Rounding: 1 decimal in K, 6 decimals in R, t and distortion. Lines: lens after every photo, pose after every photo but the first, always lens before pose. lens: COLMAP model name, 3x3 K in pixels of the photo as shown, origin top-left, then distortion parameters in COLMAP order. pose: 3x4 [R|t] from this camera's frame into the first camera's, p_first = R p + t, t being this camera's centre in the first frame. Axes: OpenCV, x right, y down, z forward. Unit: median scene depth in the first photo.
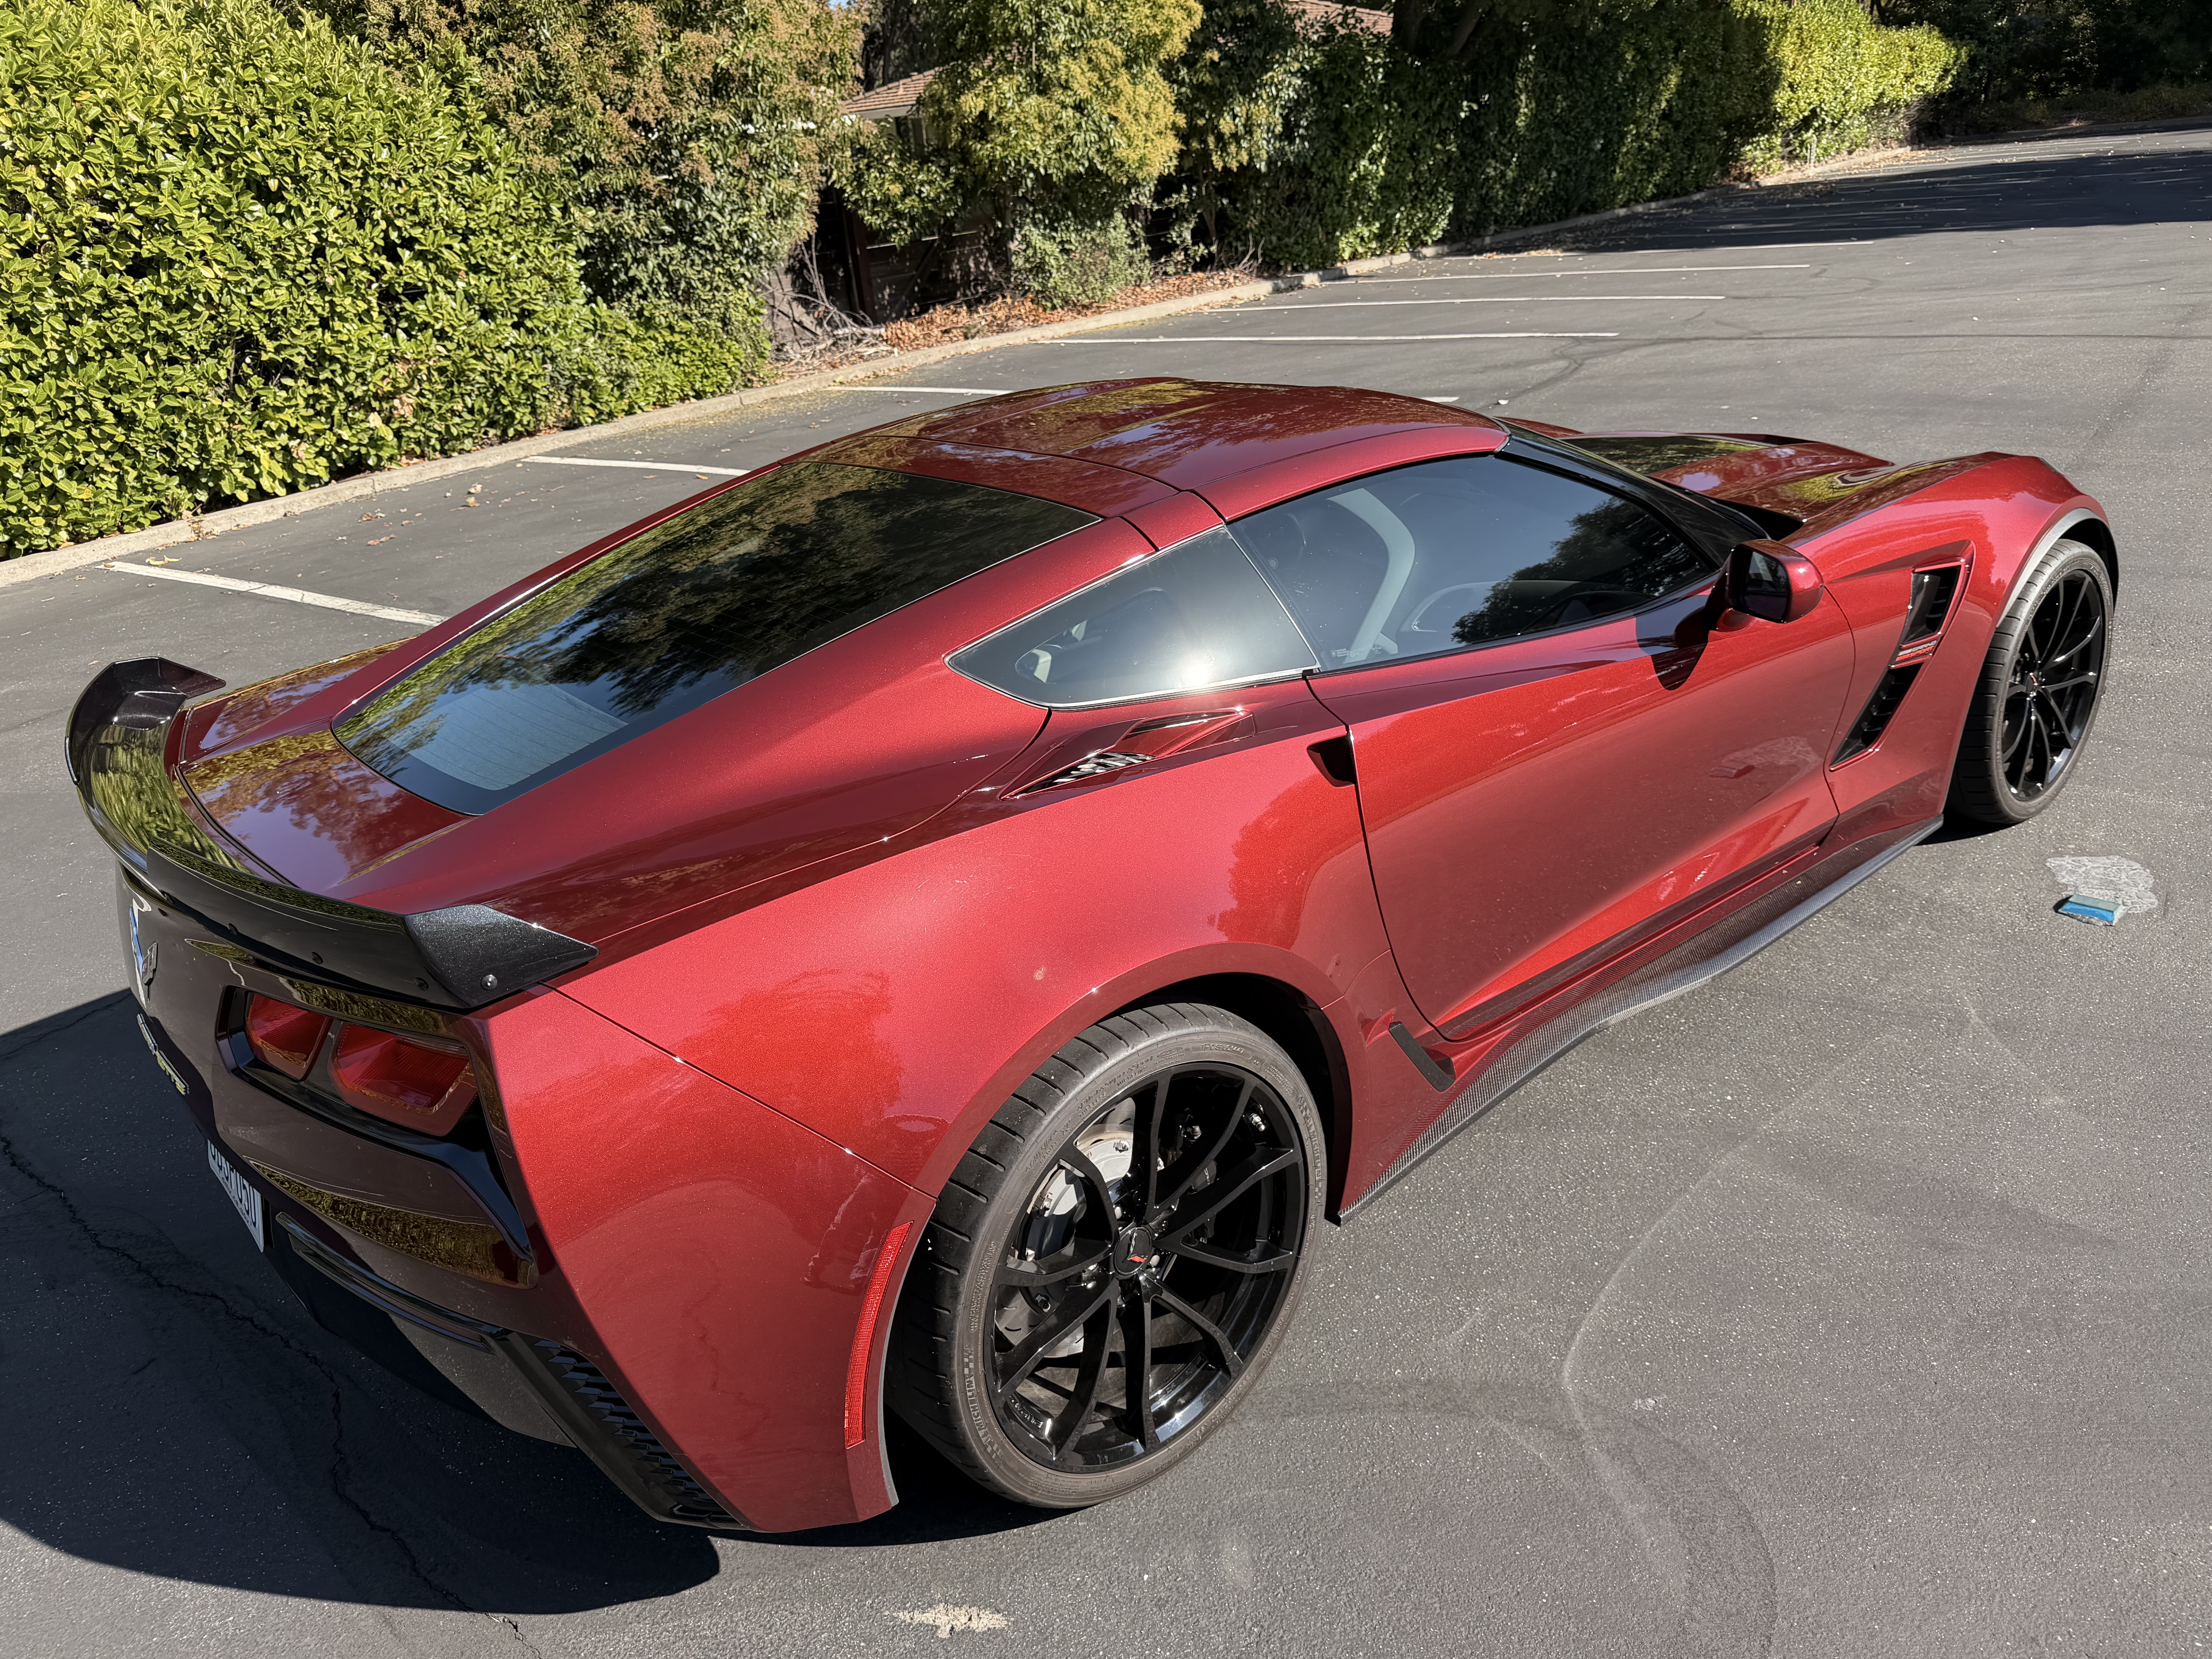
lens RADIAL K [[1612.6, 0, 1141.5], [0, 1612.6, 795.9], [0, 0, 1]] dist [0.032350, -0.054559]
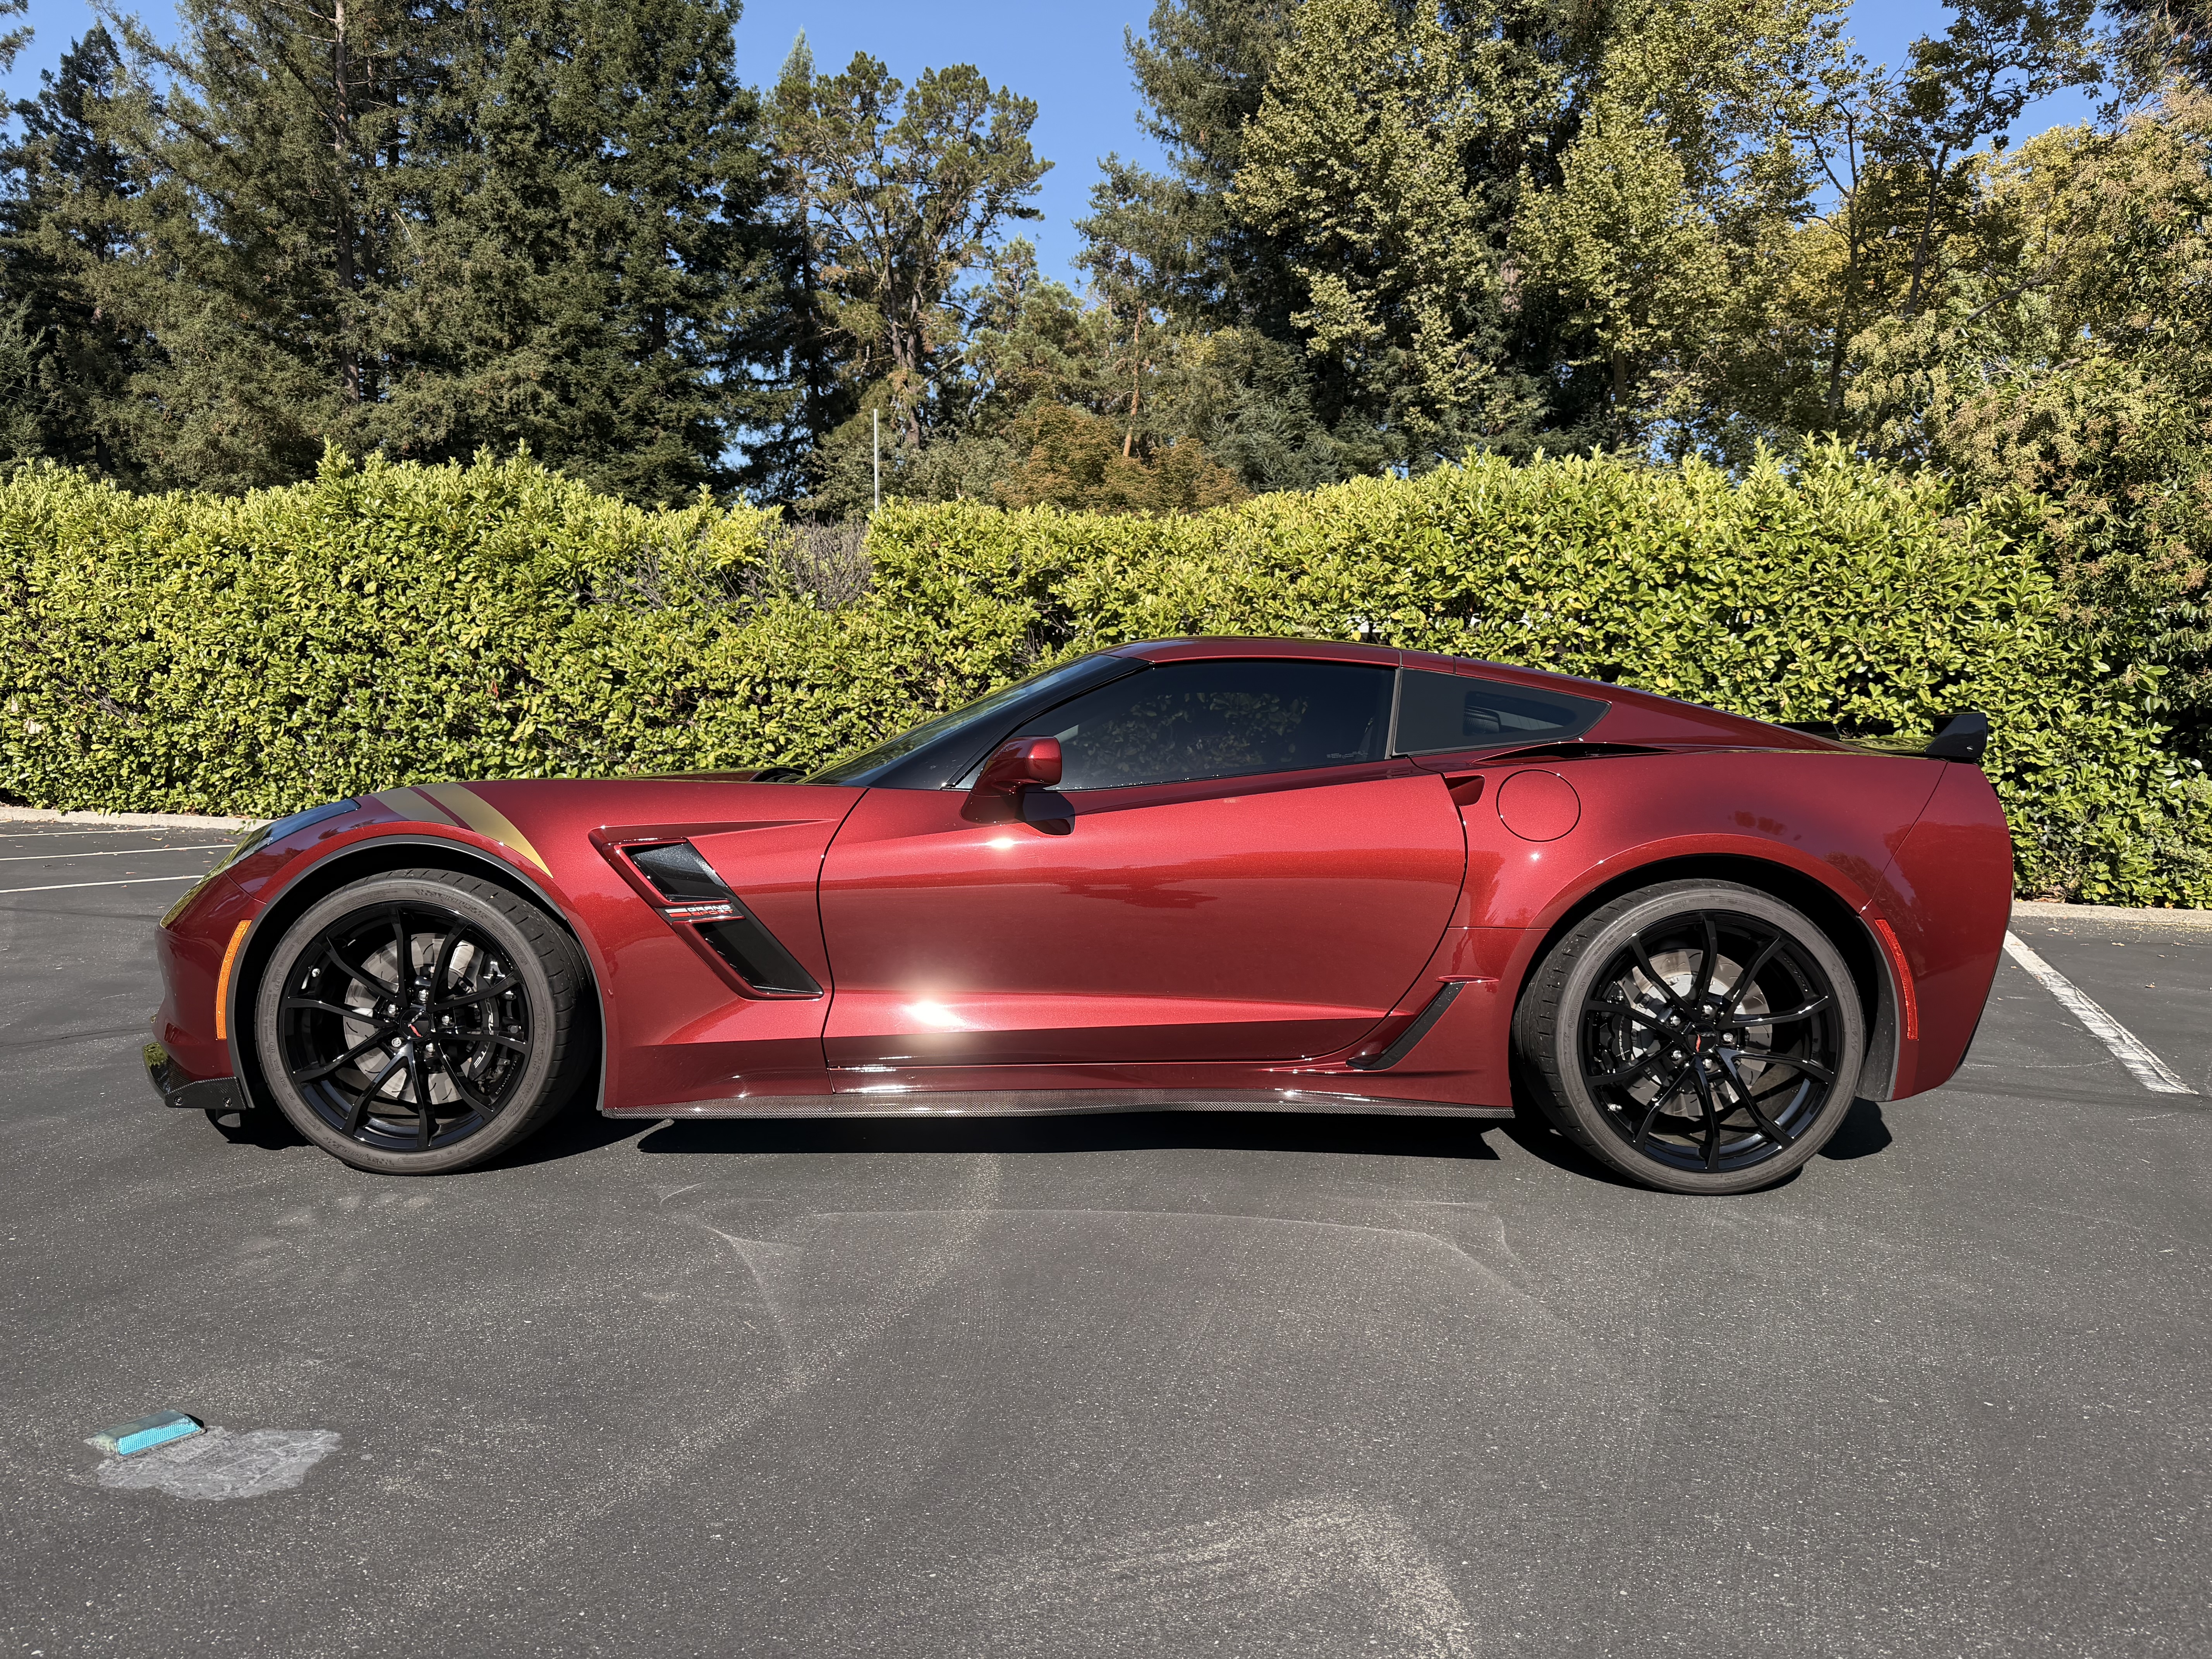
lens RADIAL K [[1562.3, 0, 1101.8], [0, 1562.3, 818.5], [0, 0, 1]] dist [0.069650, -0.099628]
pose [[0.181467, 0.132466, -0.974434, 0.384311], [-0.404753, 0.913125, 0.048755, -0.100490], [0.896239, 0.385558, 0.219319, 0.339925]]
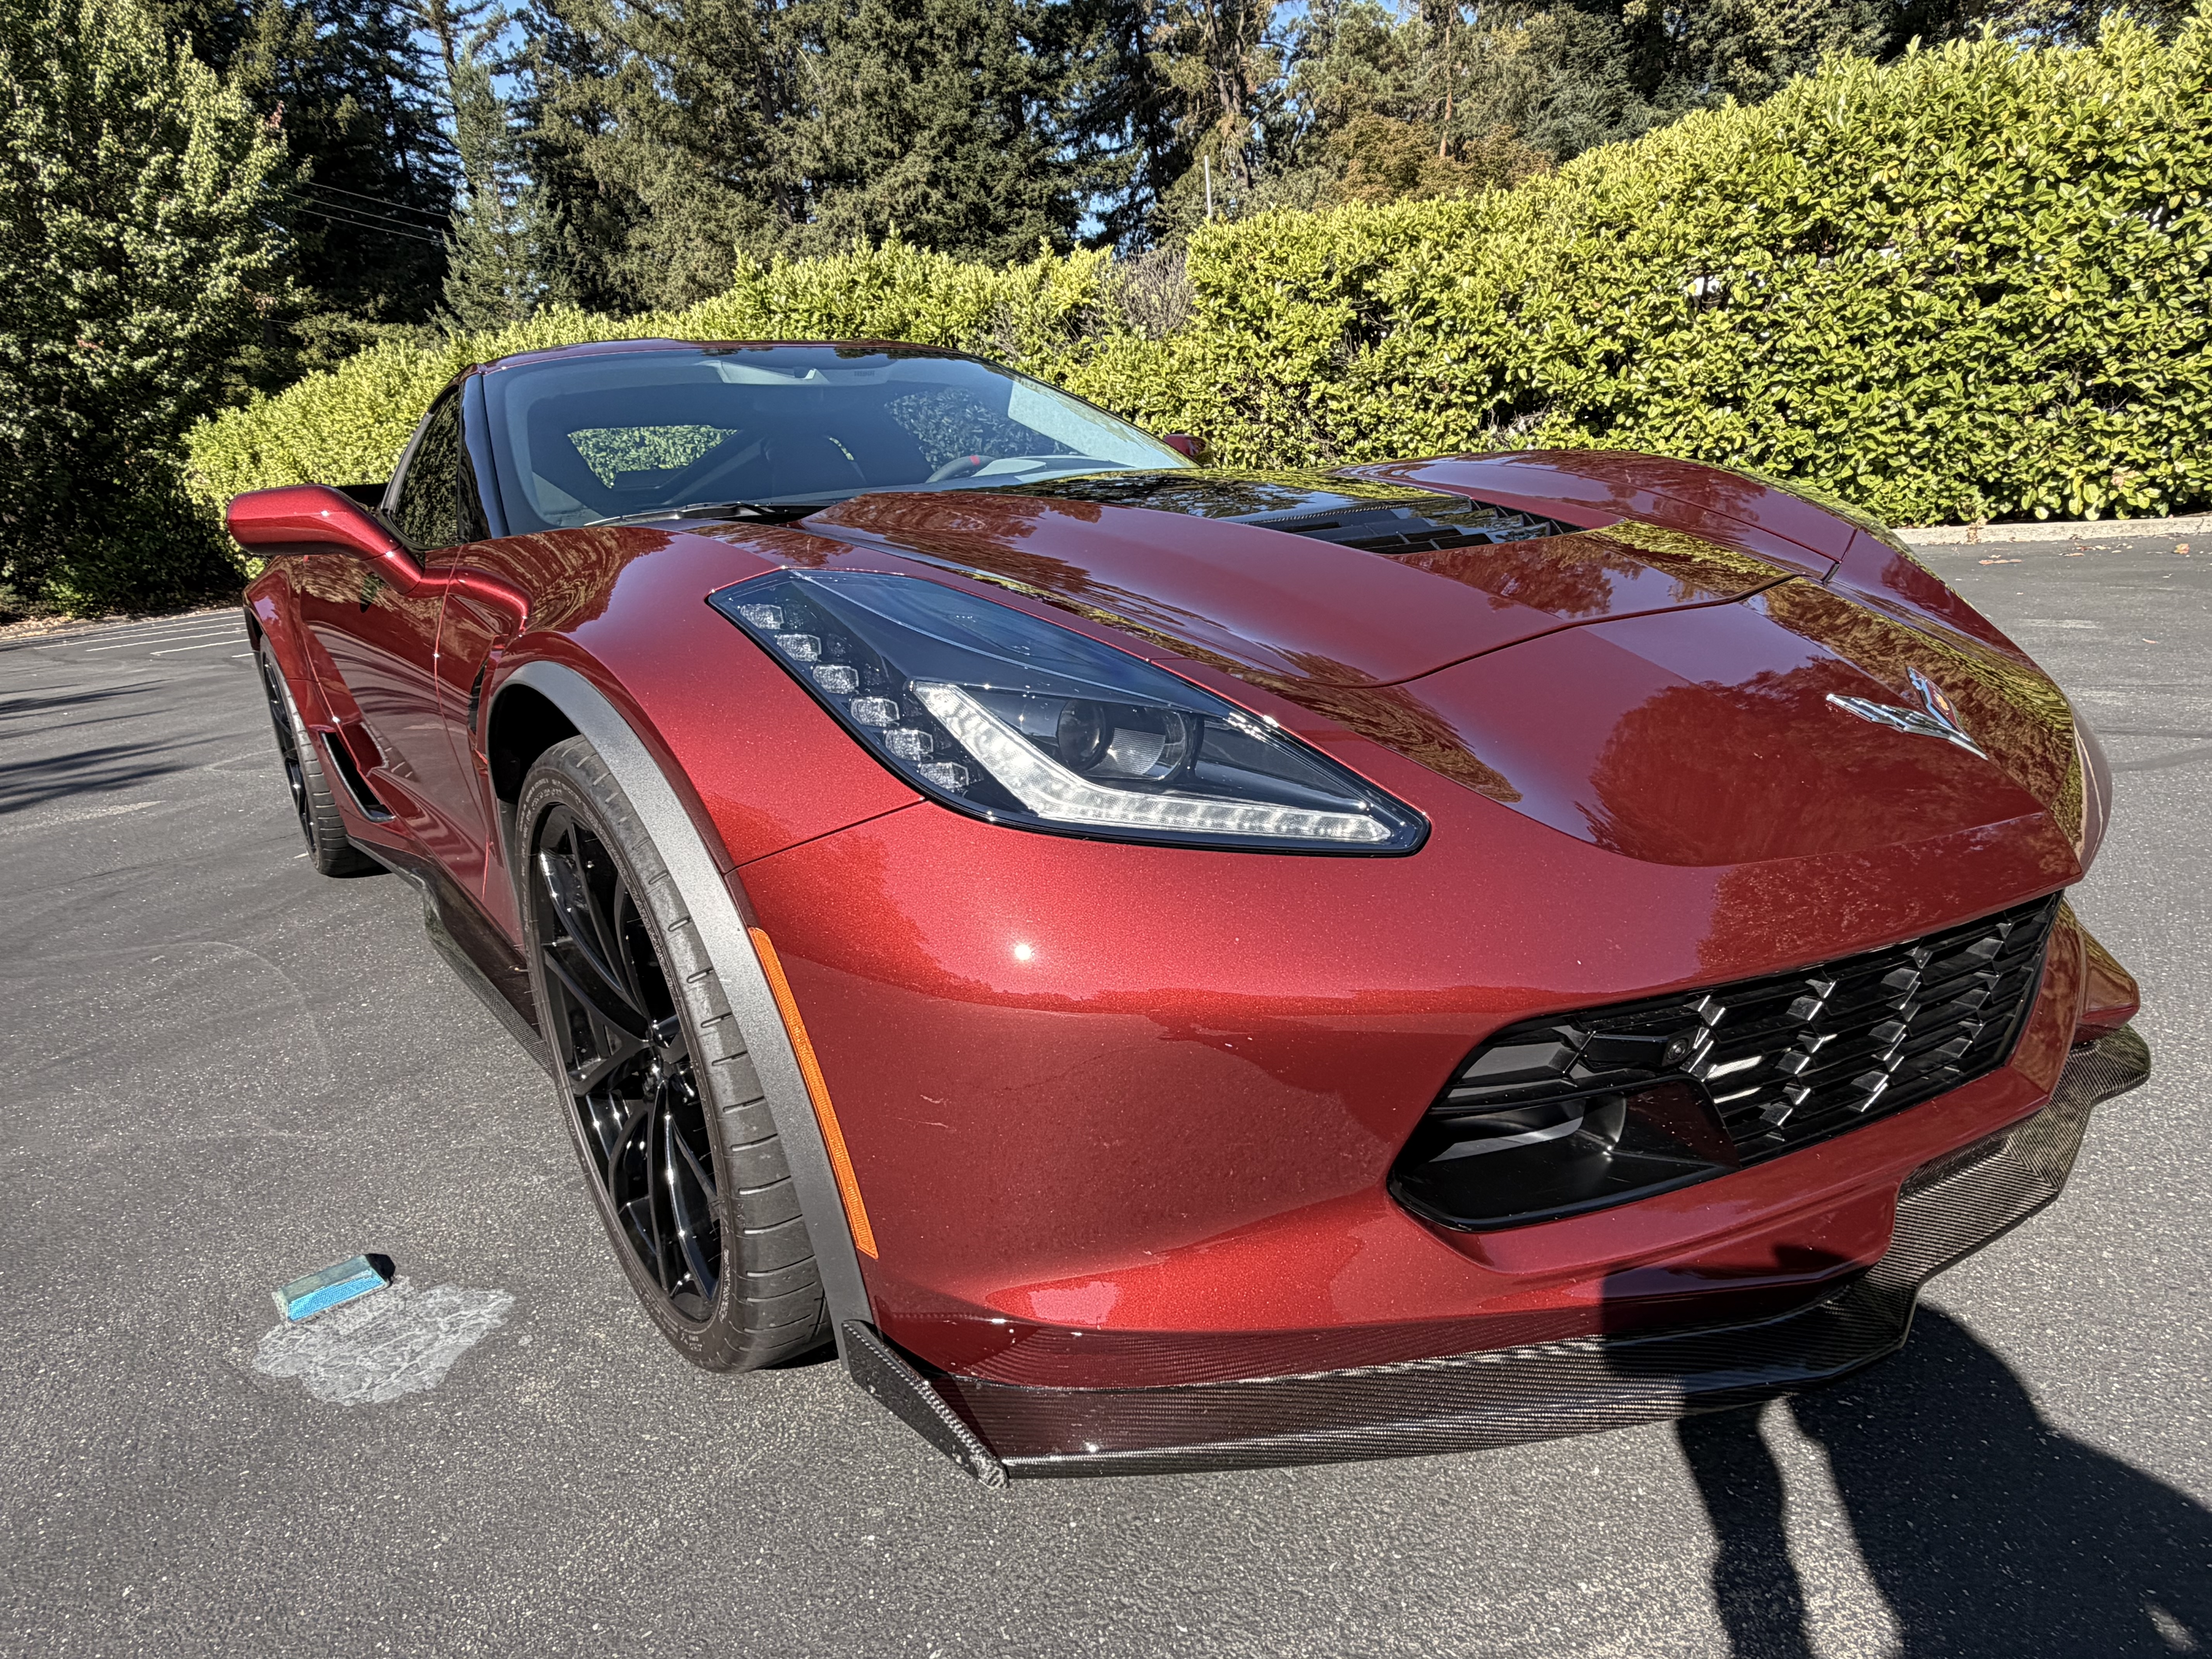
lens RADIAL K [[1263.9, 0, 1084.5], [0, 1263.9, 841.6], [0, 0, 1]] dist [-0.001087, -0.002935]
pose [[-0.061791, 0.359372, -0.931147, 0.294097], [-0.293434, 0.885159, 0.361095, -0.094736], [0.953980, 0.295542, 0.050757, 0.364547]]
